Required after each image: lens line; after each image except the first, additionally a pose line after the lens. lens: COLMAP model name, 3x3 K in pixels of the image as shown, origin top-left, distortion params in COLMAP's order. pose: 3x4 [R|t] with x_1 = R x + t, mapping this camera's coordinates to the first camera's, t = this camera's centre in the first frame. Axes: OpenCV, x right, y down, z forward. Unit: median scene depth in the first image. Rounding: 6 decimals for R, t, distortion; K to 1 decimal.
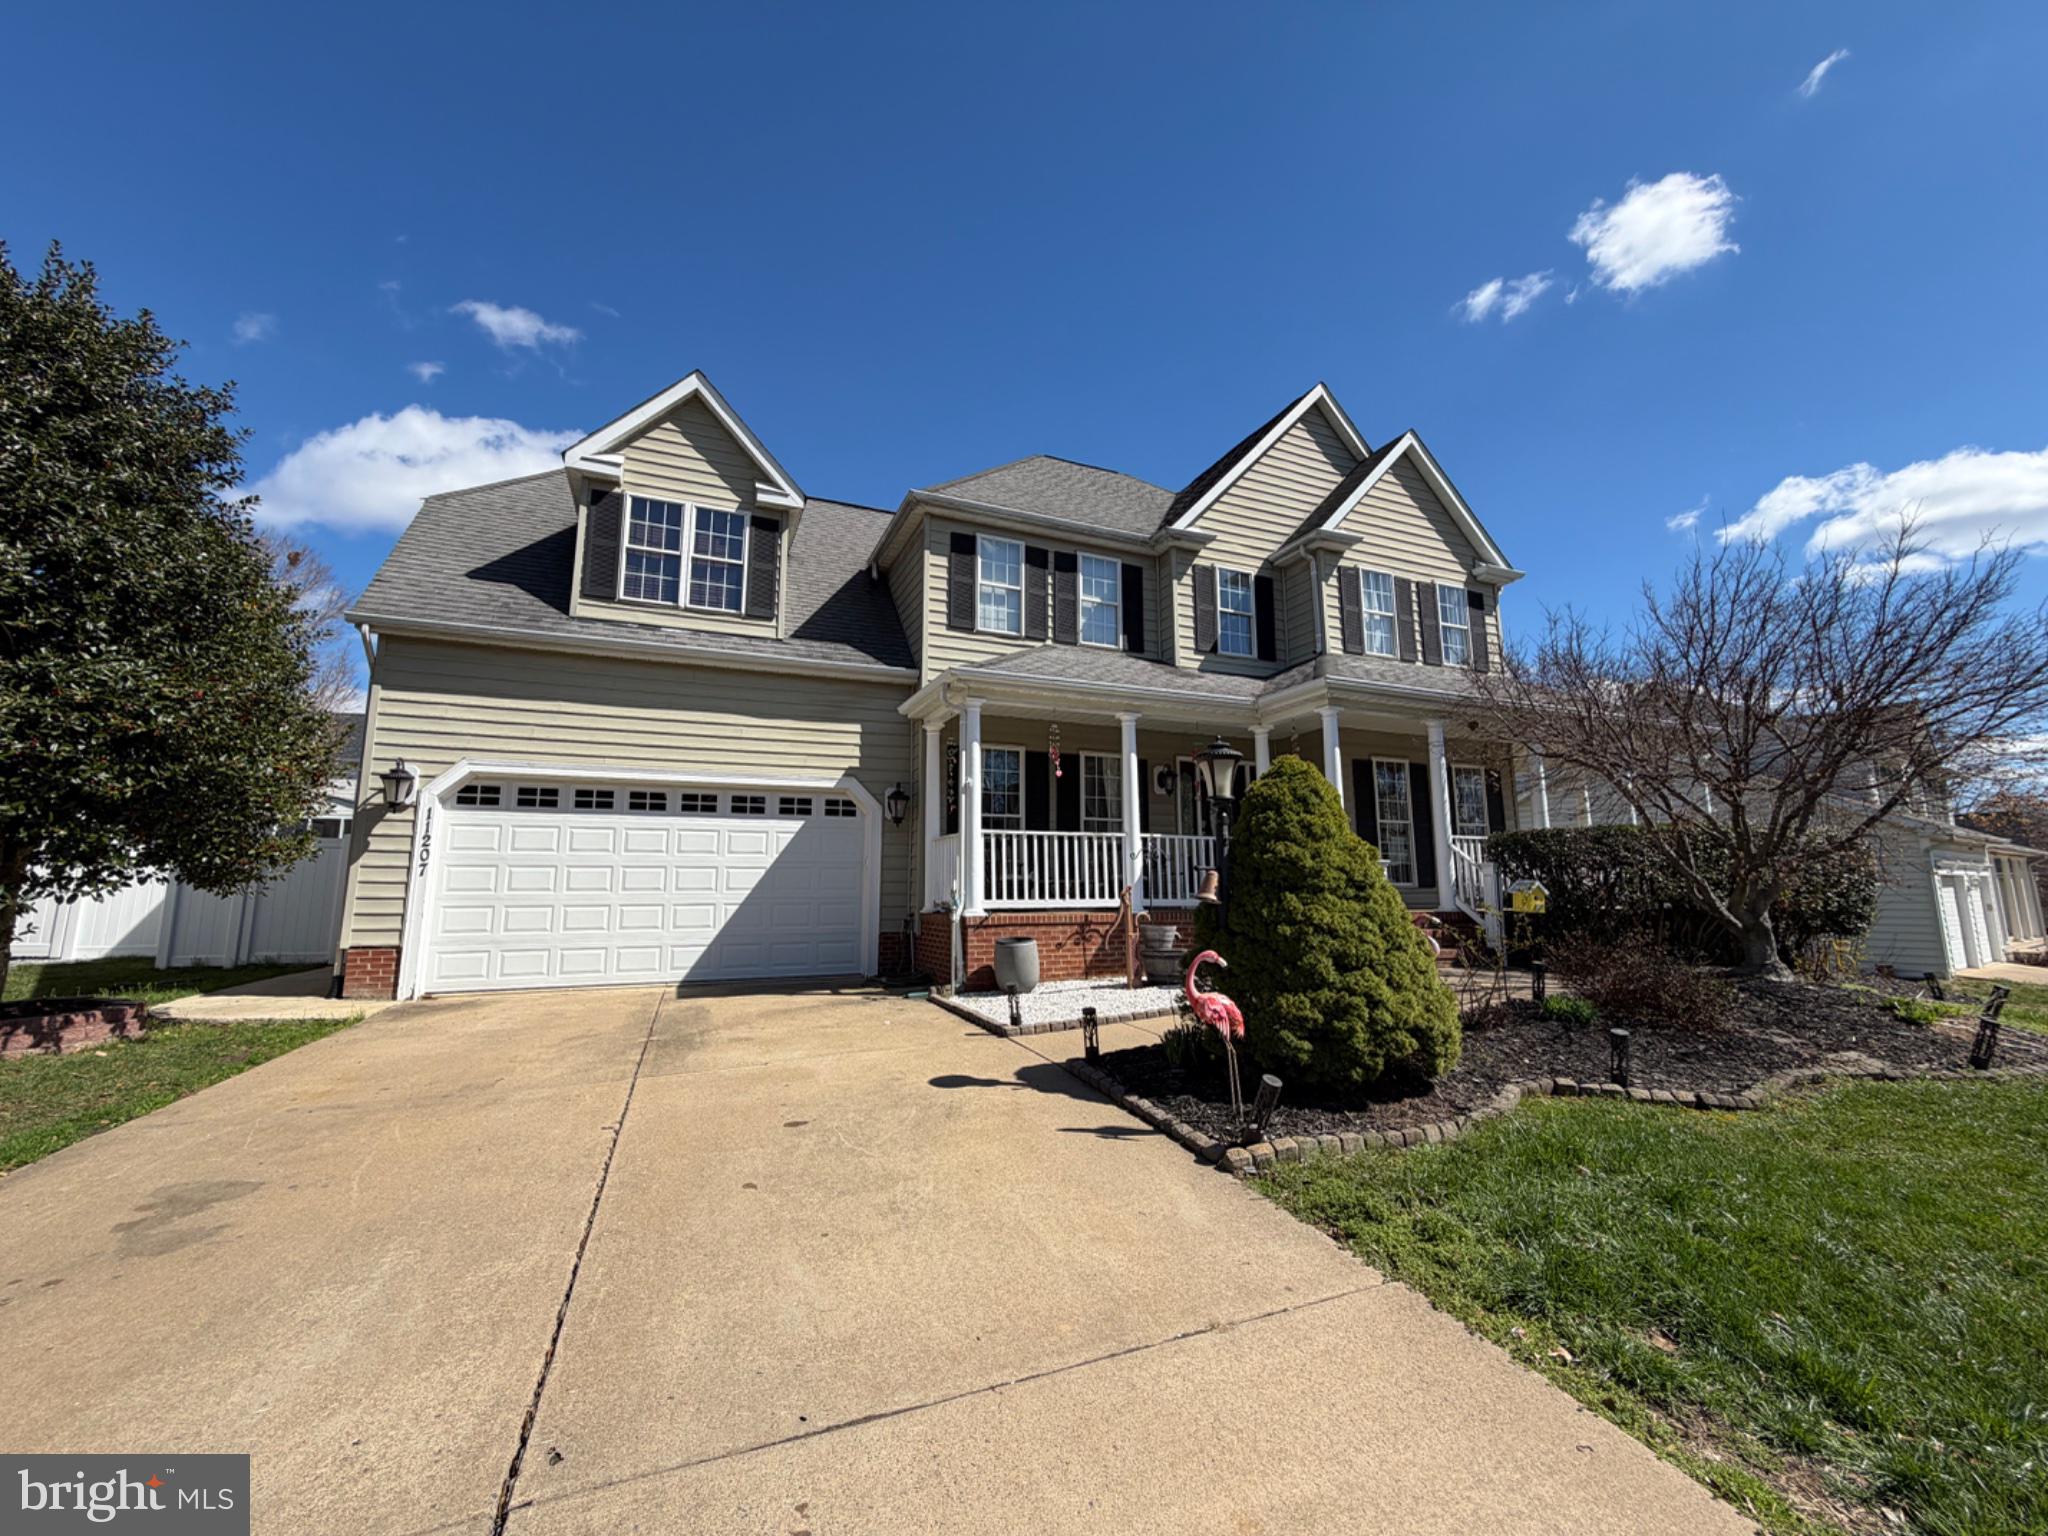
lens RADIAL K [[814.9, 0, 1024.8], [0, 814.9, 768.5], [0, 0, 1]] dist [0.000337, -0.000346]
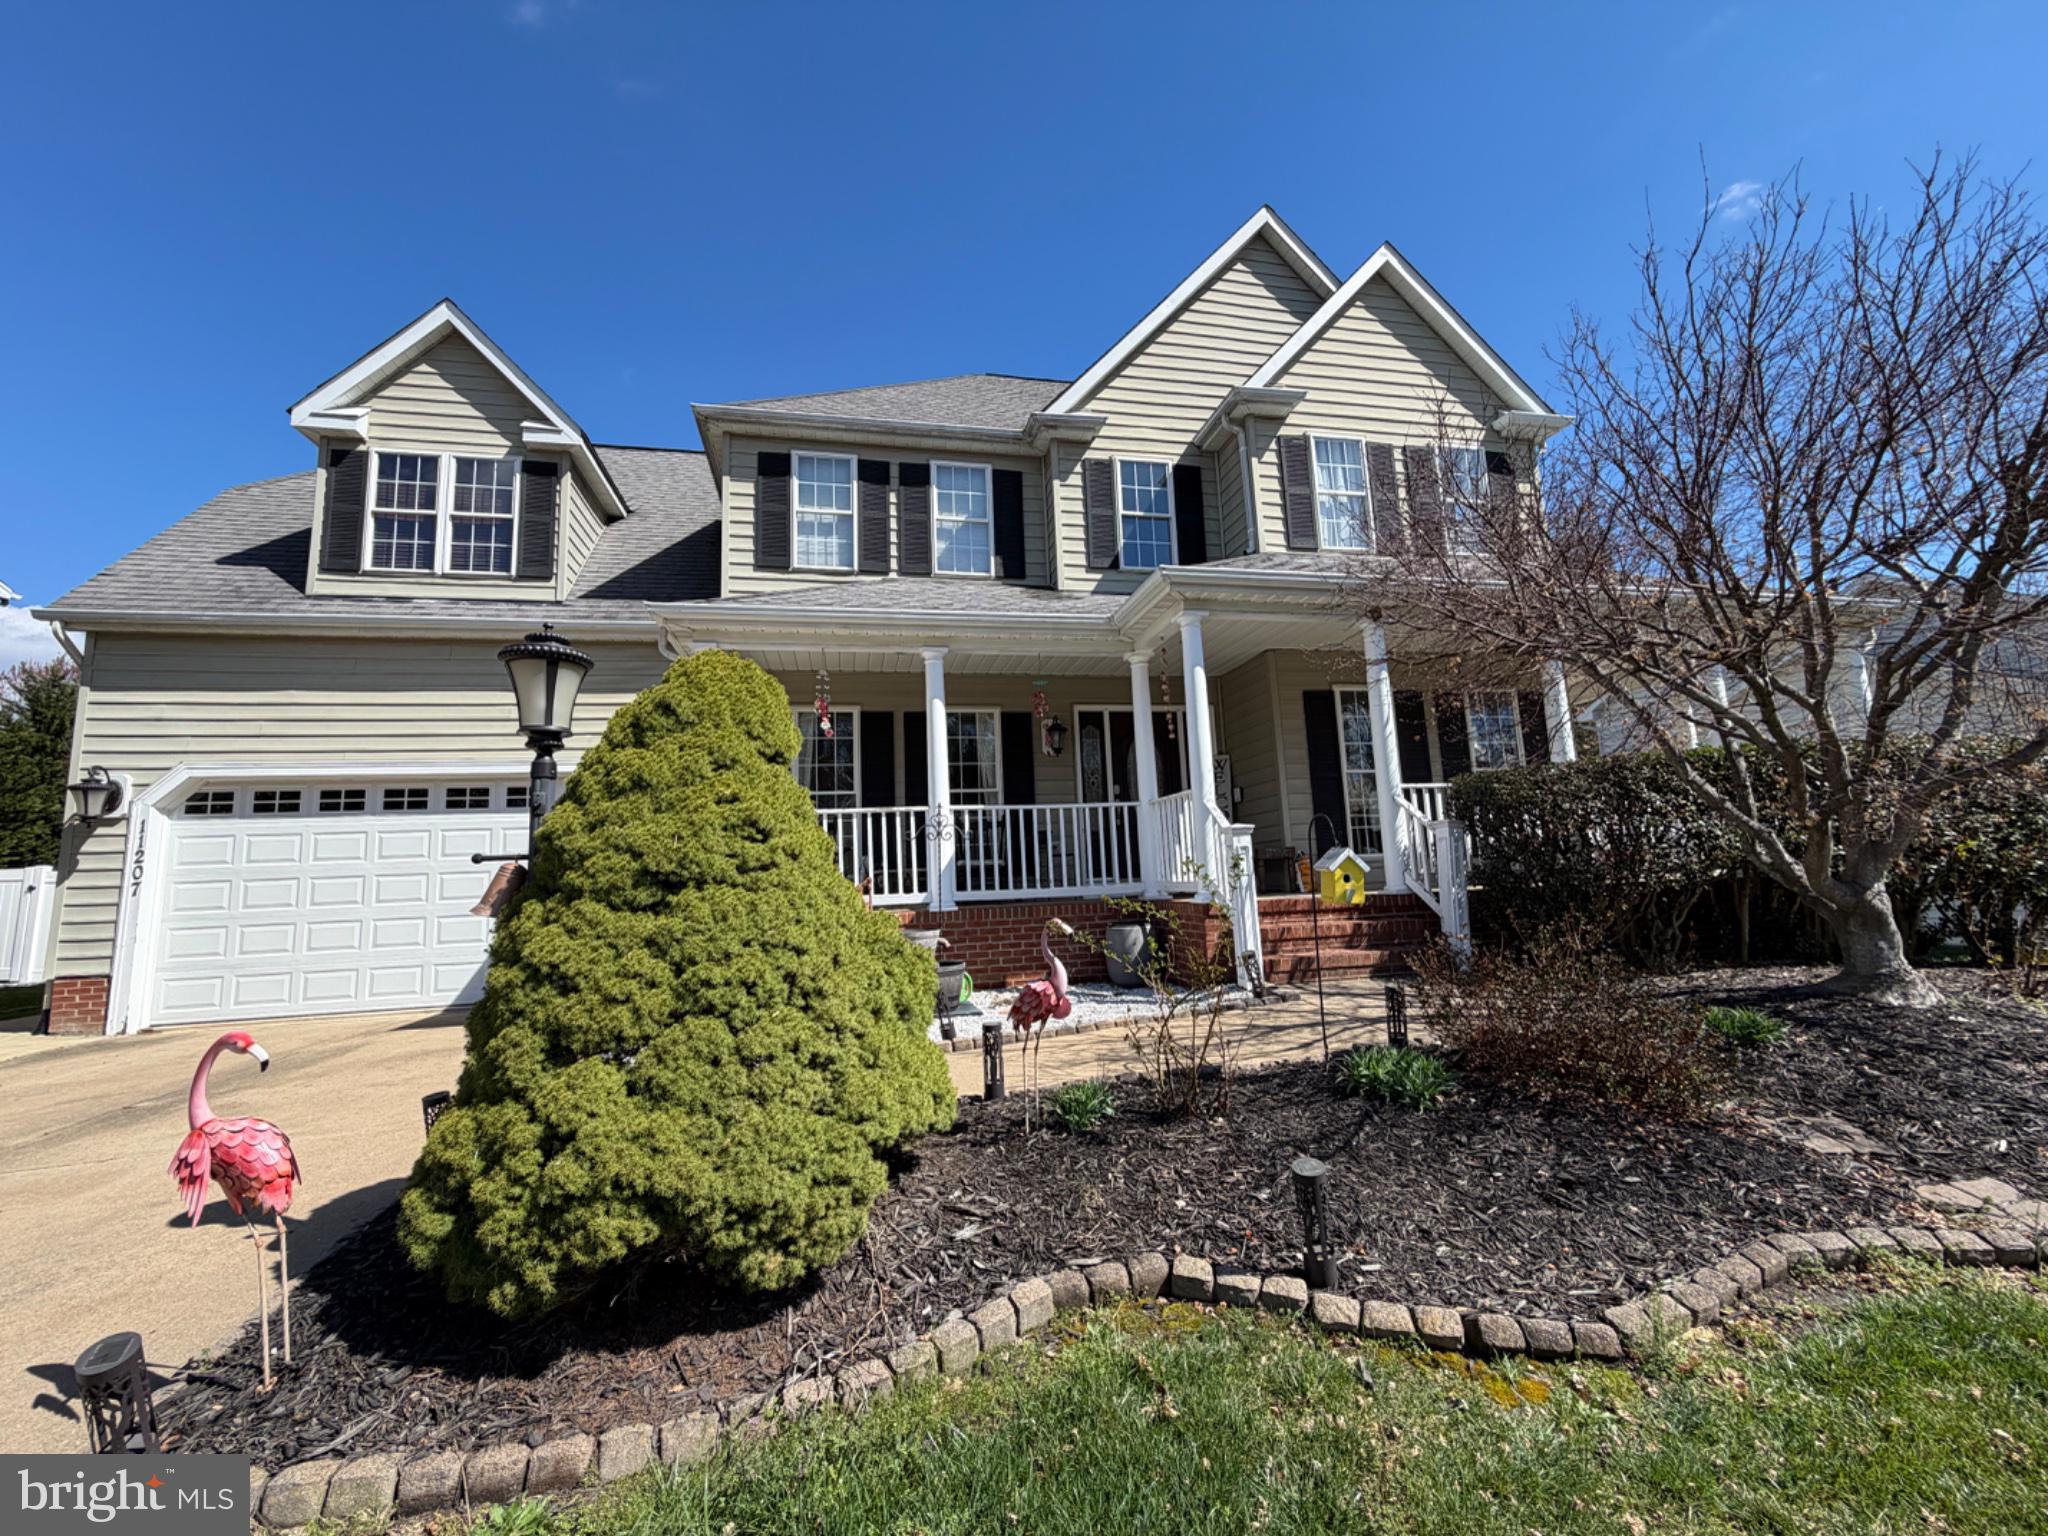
lens RADIAL K [[814.9, 0, 1026.5], [0, 814.9, 767.3], [0, 0, 1]] dist [0.000337, -0.000346]
pose [[0.980541, -0.063345, -0.185816, 0.313341], [0.066630, 0.997712, 0.011480, 0.036000], [0.184664, -0.023638, 0.982517, 0.239662]]
